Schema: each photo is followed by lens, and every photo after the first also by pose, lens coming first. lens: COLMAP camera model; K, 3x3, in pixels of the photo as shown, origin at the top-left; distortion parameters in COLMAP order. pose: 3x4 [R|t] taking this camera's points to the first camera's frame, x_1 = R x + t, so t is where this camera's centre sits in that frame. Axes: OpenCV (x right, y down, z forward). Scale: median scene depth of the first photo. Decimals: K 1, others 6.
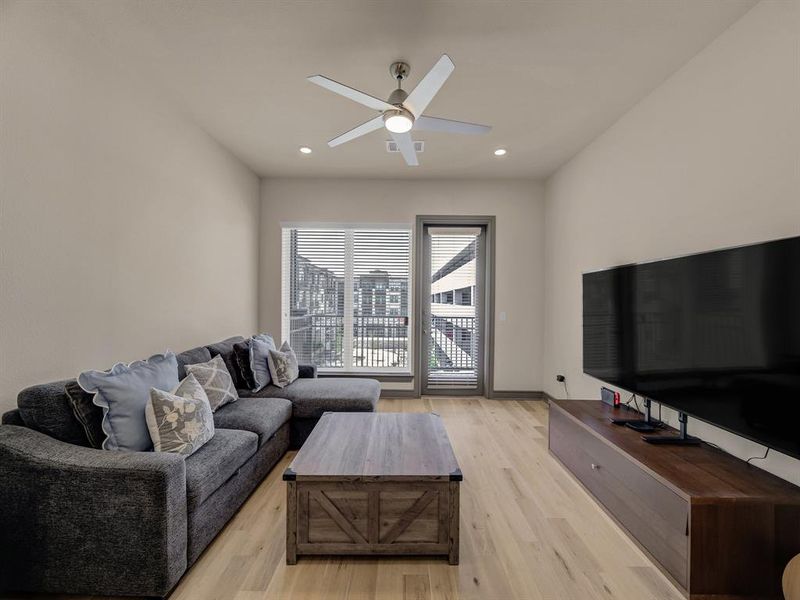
lens RADIAL K [[320.6, 0, 400.0], [0, 320.6, 300.0], [0, 0, 1]] dist [0.000636, -0.000036]
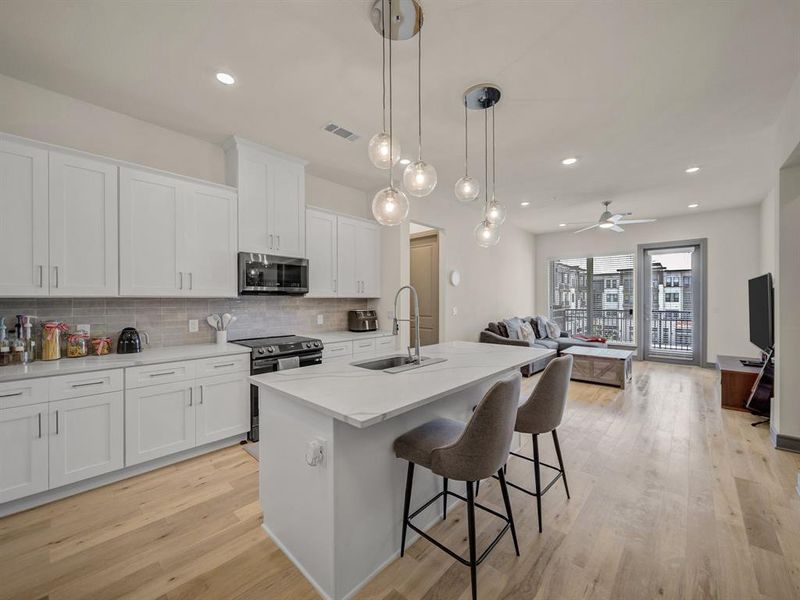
lens RADIAL K [[321.9, 0, 389.5], [0, 321.9, 302.8], [0, 0, 1]] dist [-0.022336, 0.000170]
pose [[0.725698, -0.006486, -0.687983, 0.336490], [0.011957, 0.999923, 0.003185, 0.001850], [0.687910, -0.010538, 0.725720, -1.377596]]
